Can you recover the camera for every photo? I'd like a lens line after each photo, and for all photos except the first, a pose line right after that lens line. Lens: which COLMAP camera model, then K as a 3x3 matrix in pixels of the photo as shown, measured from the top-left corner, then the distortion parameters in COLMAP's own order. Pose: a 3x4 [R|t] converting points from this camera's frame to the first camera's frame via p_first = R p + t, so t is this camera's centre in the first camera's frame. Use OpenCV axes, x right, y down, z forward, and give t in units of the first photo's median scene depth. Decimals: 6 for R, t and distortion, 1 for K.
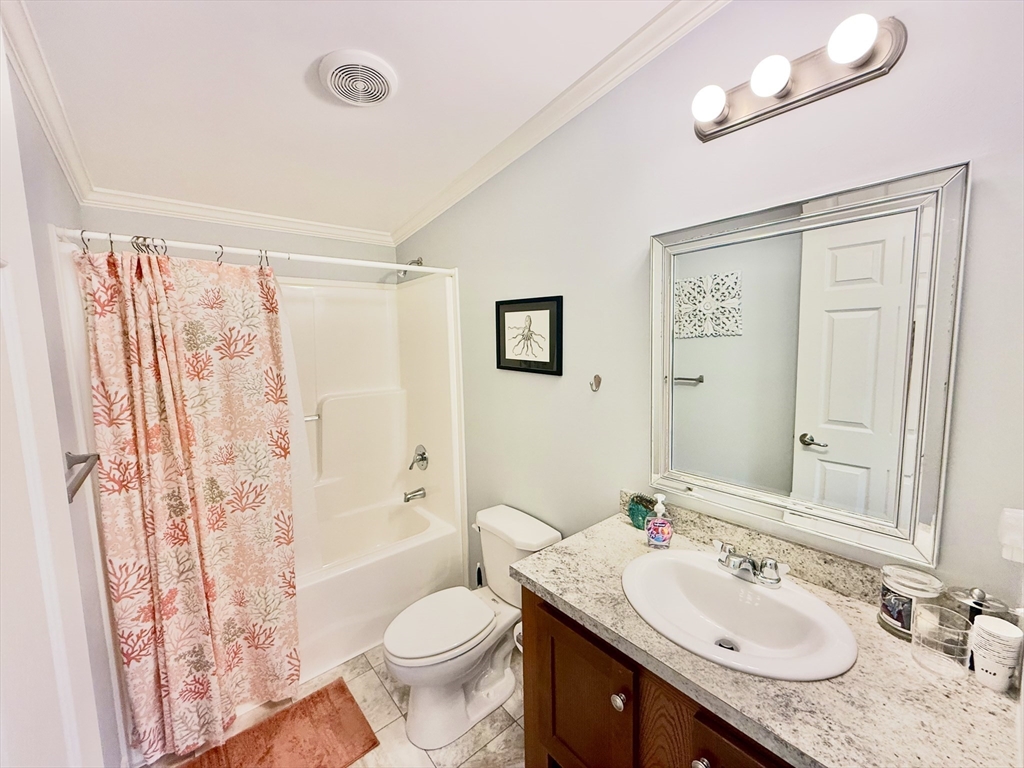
lens RADIAL K [[407.2, 0, 511.2], [0, 407.2, 382.8], [0, 0, 1]] dist [-0.001212, 0.000356]
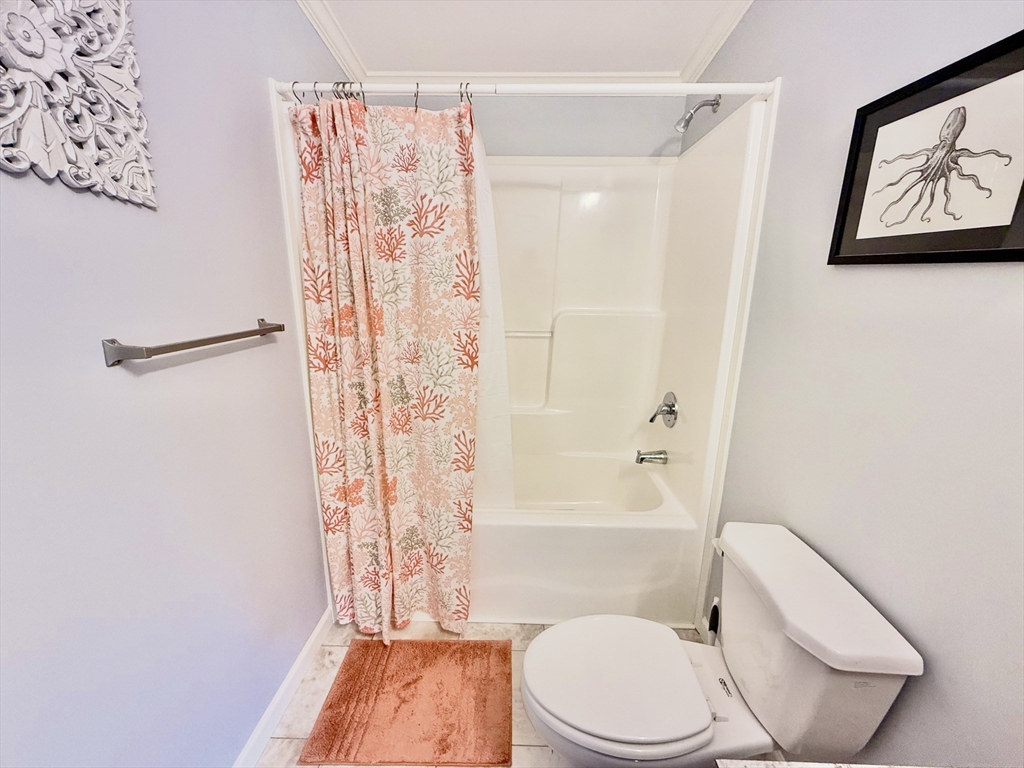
lens RADIAL K [[407.2, 0, 511.2], [0, 407.2, 382.8], [0, 0, 1]] dist [-0.001212, 0.000356]
pose [[0.752271, 0.184868, -0.632386, 0.016990], [-0.096716, 0.980415, 0.171558, 0.070221], [0.651717, -0.067896, 0.755418, 0.470579]]
